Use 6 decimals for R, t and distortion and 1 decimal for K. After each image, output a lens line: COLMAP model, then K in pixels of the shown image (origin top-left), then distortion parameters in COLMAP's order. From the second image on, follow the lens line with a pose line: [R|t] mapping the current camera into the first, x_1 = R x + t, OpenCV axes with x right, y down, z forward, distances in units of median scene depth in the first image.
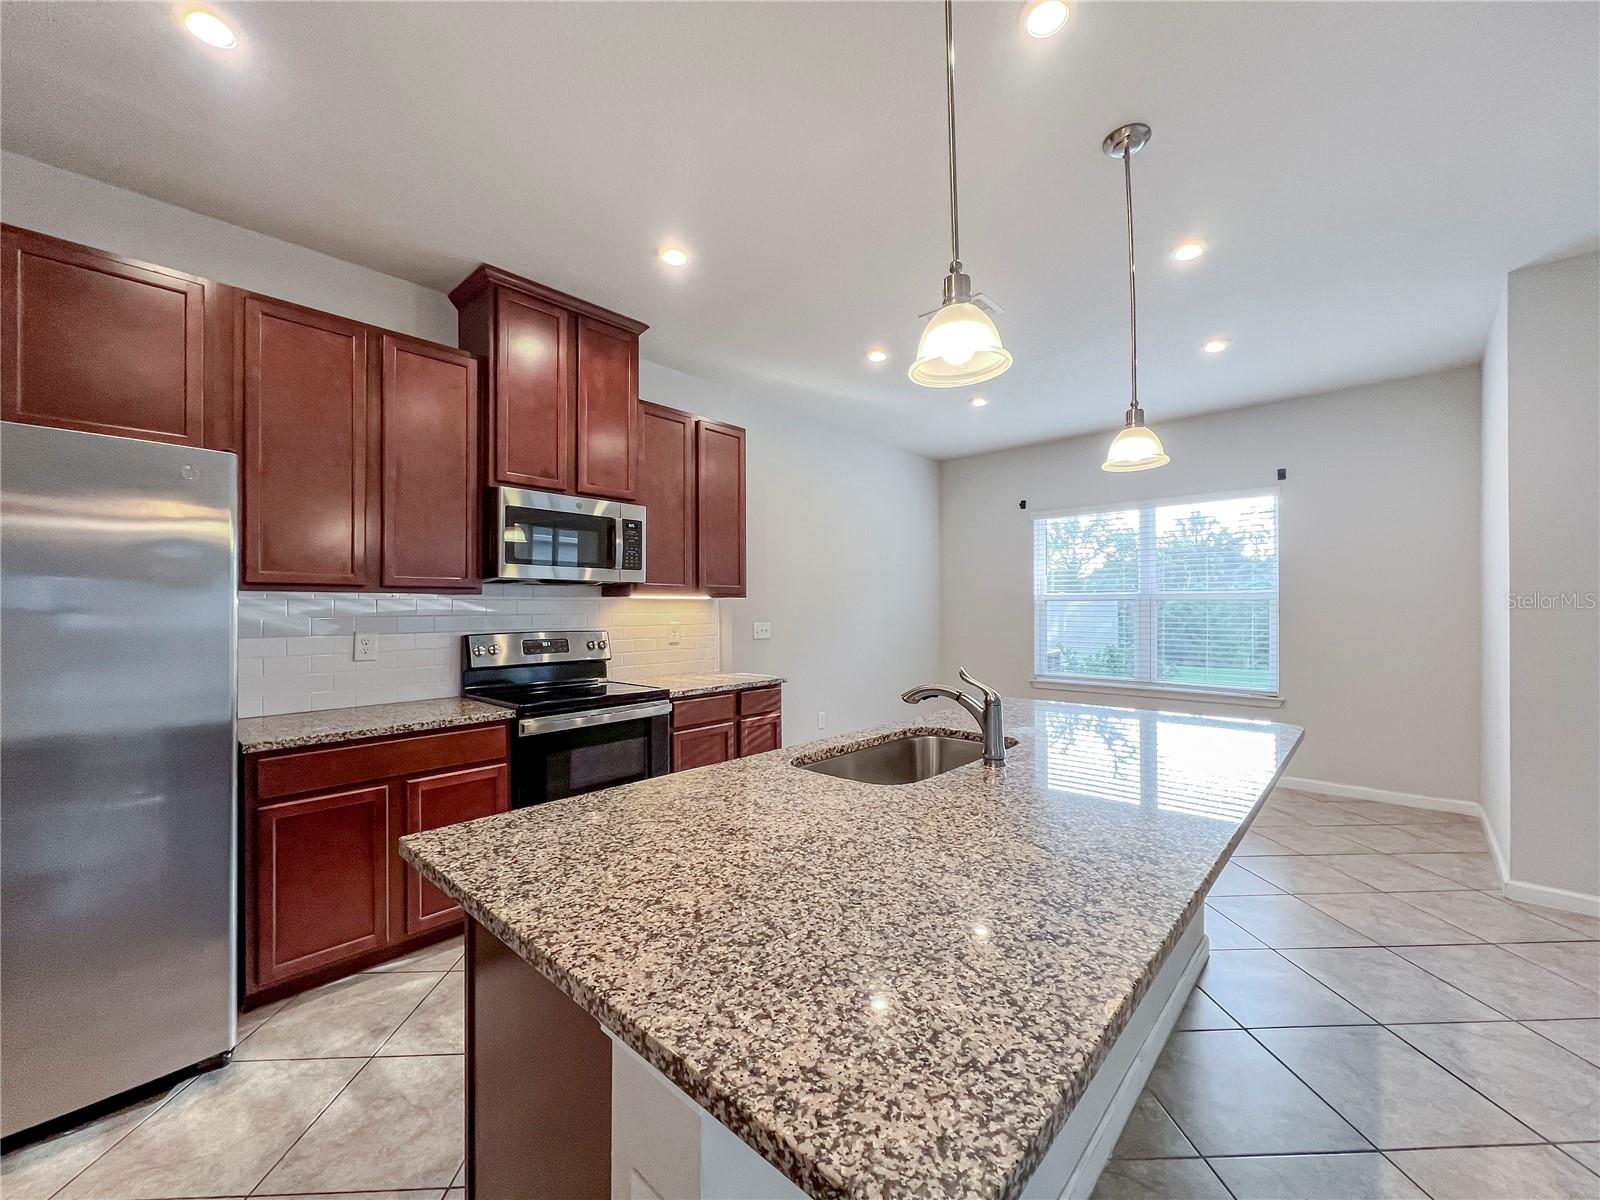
lens RADIAL K [[633.6, 0, 801.0], [0, 633.6, 596.1], [0, 0, 1]] dist [-0.000321, 0.000140]
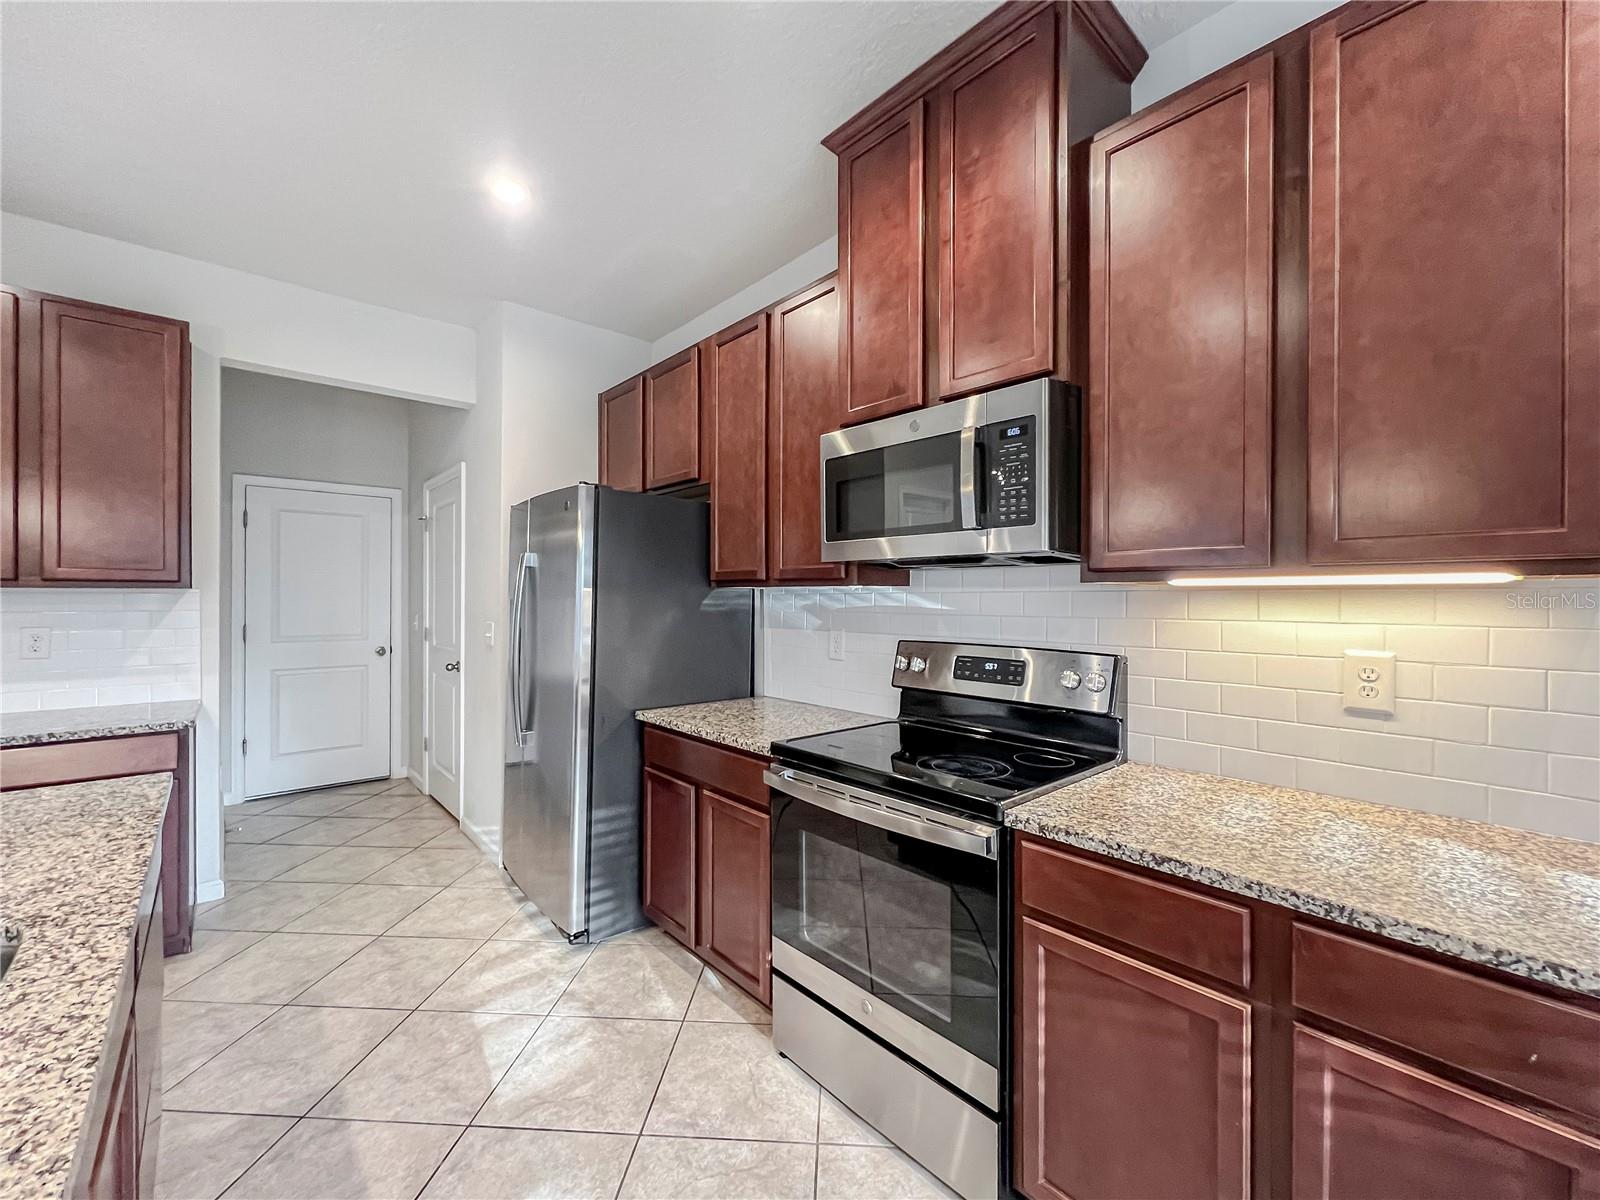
lens RADIAL K [[648.6, 0, 788.8], [0, 648.6, 604.3], [0, 0, 1]] dist [0.000241, 0.000090]
pose [[-0.093582, 0.012390, -0.995534, 0.224408], [0.012663, 0.999856, 0.011254, 0.008197], [0.995531, -0.011553, -0.093725, 0.887848]]
